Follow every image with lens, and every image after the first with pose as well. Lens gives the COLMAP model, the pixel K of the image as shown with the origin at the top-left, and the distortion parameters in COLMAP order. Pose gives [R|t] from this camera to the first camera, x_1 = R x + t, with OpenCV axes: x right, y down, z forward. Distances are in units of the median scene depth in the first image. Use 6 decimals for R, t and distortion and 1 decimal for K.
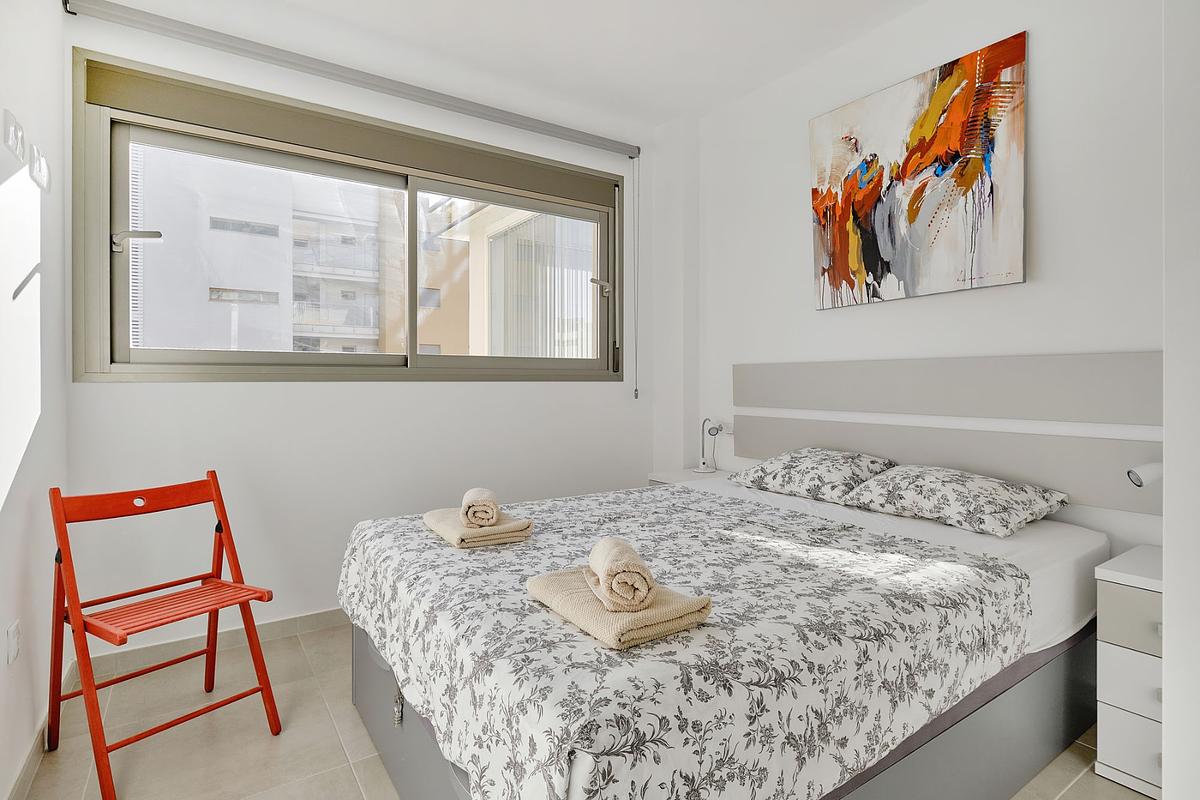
lens RADIAL K [[600.9, 0, 599.3], [0, 600.9, 384.7], [0, 0, 1]] dist [-0.002497, -0.000794]
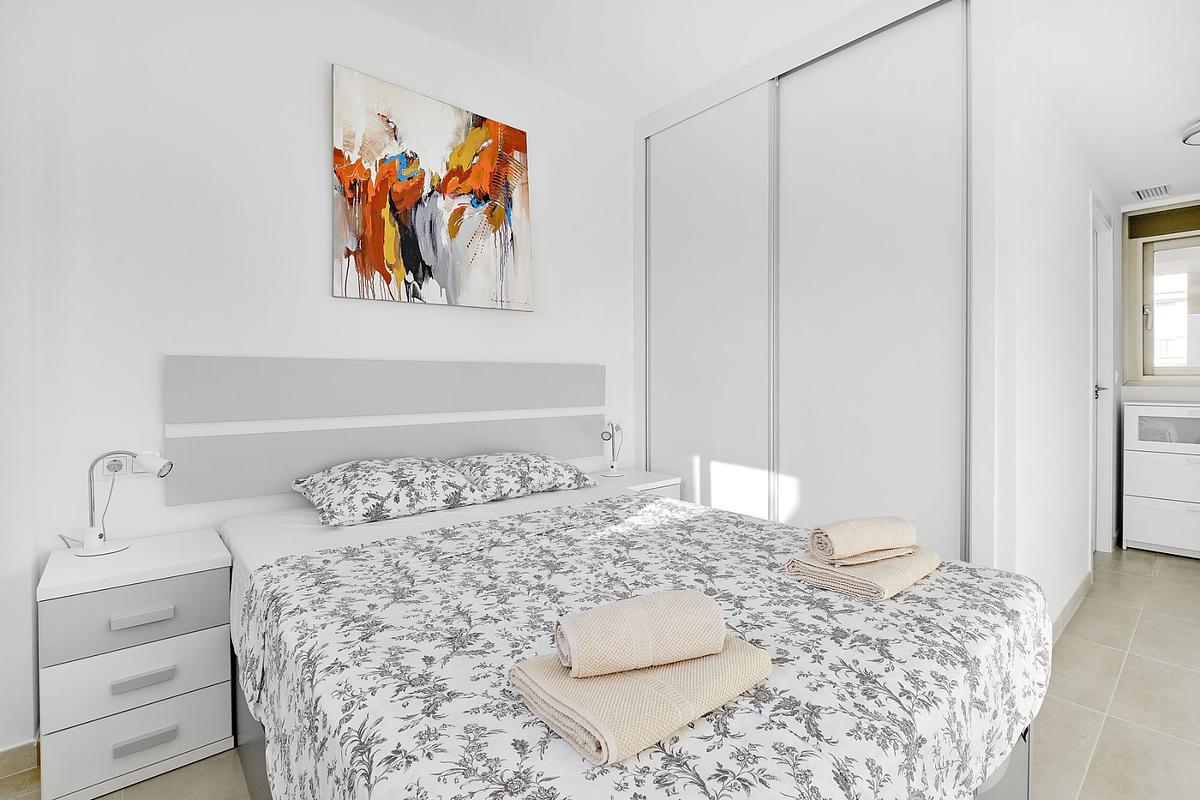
lens RADIAL K [[533.3, 0, 601.7], [0, 533.3, 390.1], [0, 0, 1]] dist [-0.013061, -0.000998]
pose [[-0.117530, -0.014752, 0.992960, -0.466365], [0.008236, 0.999841, 0.015829, -0.004108], [-0.993035, 0.010039, -0.117390, 0.819083]]
